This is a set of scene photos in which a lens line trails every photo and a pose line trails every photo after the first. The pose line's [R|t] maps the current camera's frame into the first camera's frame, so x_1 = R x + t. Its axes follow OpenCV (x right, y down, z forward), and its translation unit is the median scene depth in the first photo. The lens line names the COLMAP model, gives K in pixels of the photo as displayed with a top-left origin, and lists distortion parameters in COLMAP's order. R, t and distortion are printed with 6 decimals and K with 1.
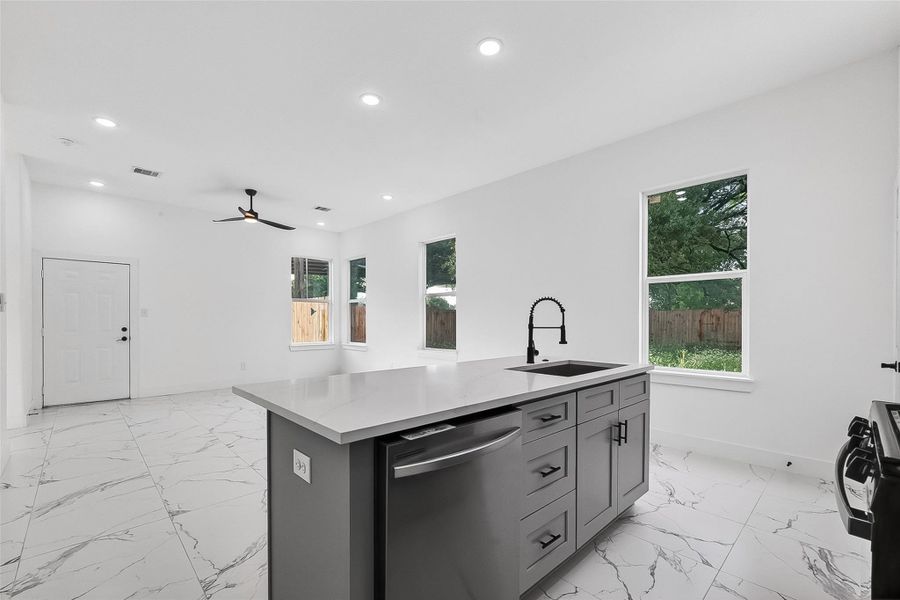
lens RADIAL K [[394.5, 0, 444.9], [0, 394.5, 315.0], [0, 0, 1]] dist [0.000225, 0.000180]
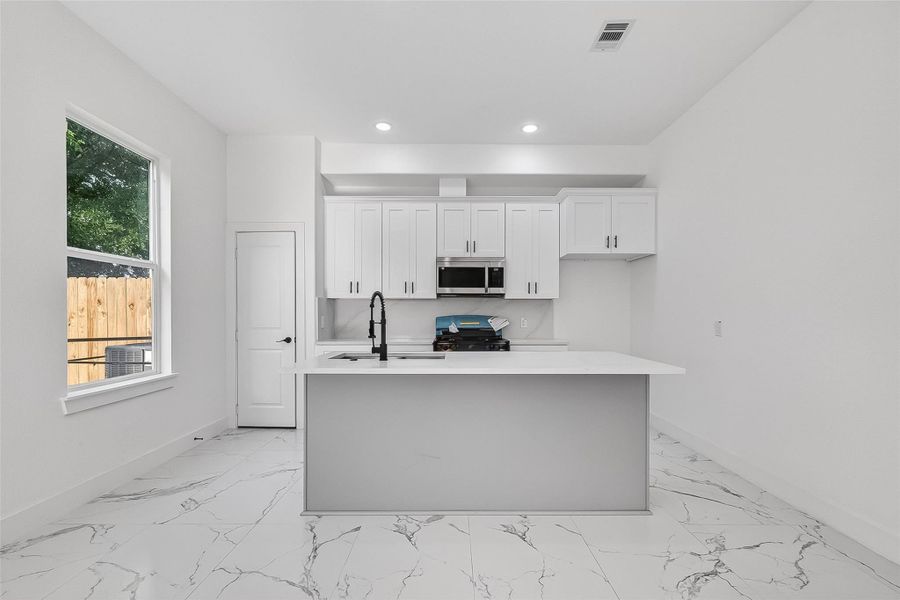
lens RADIAL K [[394.5, 0, 444.9], [0, 394.5, 315.0], [0, 0, 1]] dist [0.000225, 0.000180]
pose [[-0.723486, 0.000842, 0.690338, -0.539643], [-0.006535, 0.999946, -0.008069, 0.019564], [-0.690308, -0.010350, -0.723442, 1.582211]]
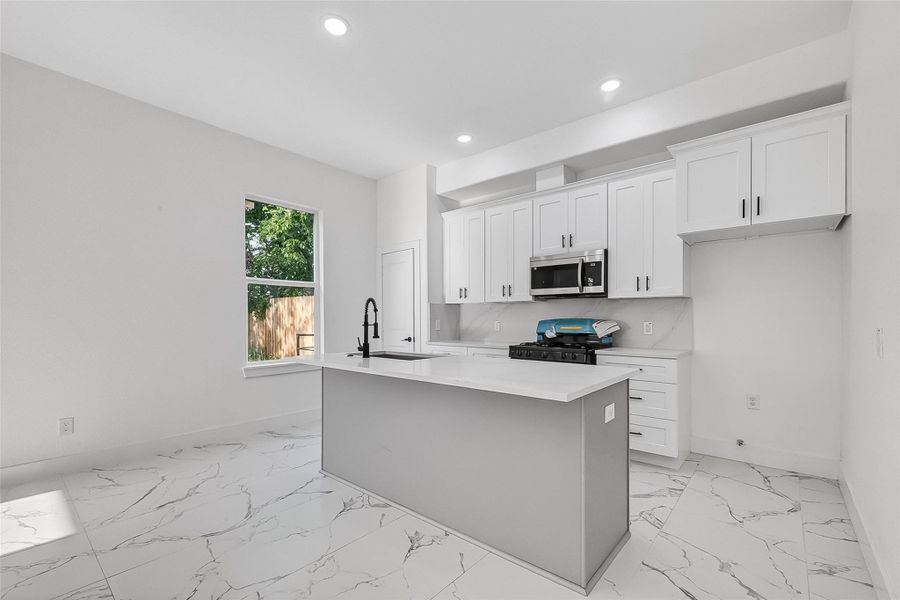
lens RADIAL K [[387.6, 0, 446.5], [0, 387.6, 321.5], [0, 0, 1]] dist [-0.000148, -0.000079]
pose [[-0.102258, -0.004732, 0.994747, -0.868594], [-0.009275, 0.999950, 0.003803, 0.015741], [-0.994715, -0.008838, -0.102296, 0.888387]]
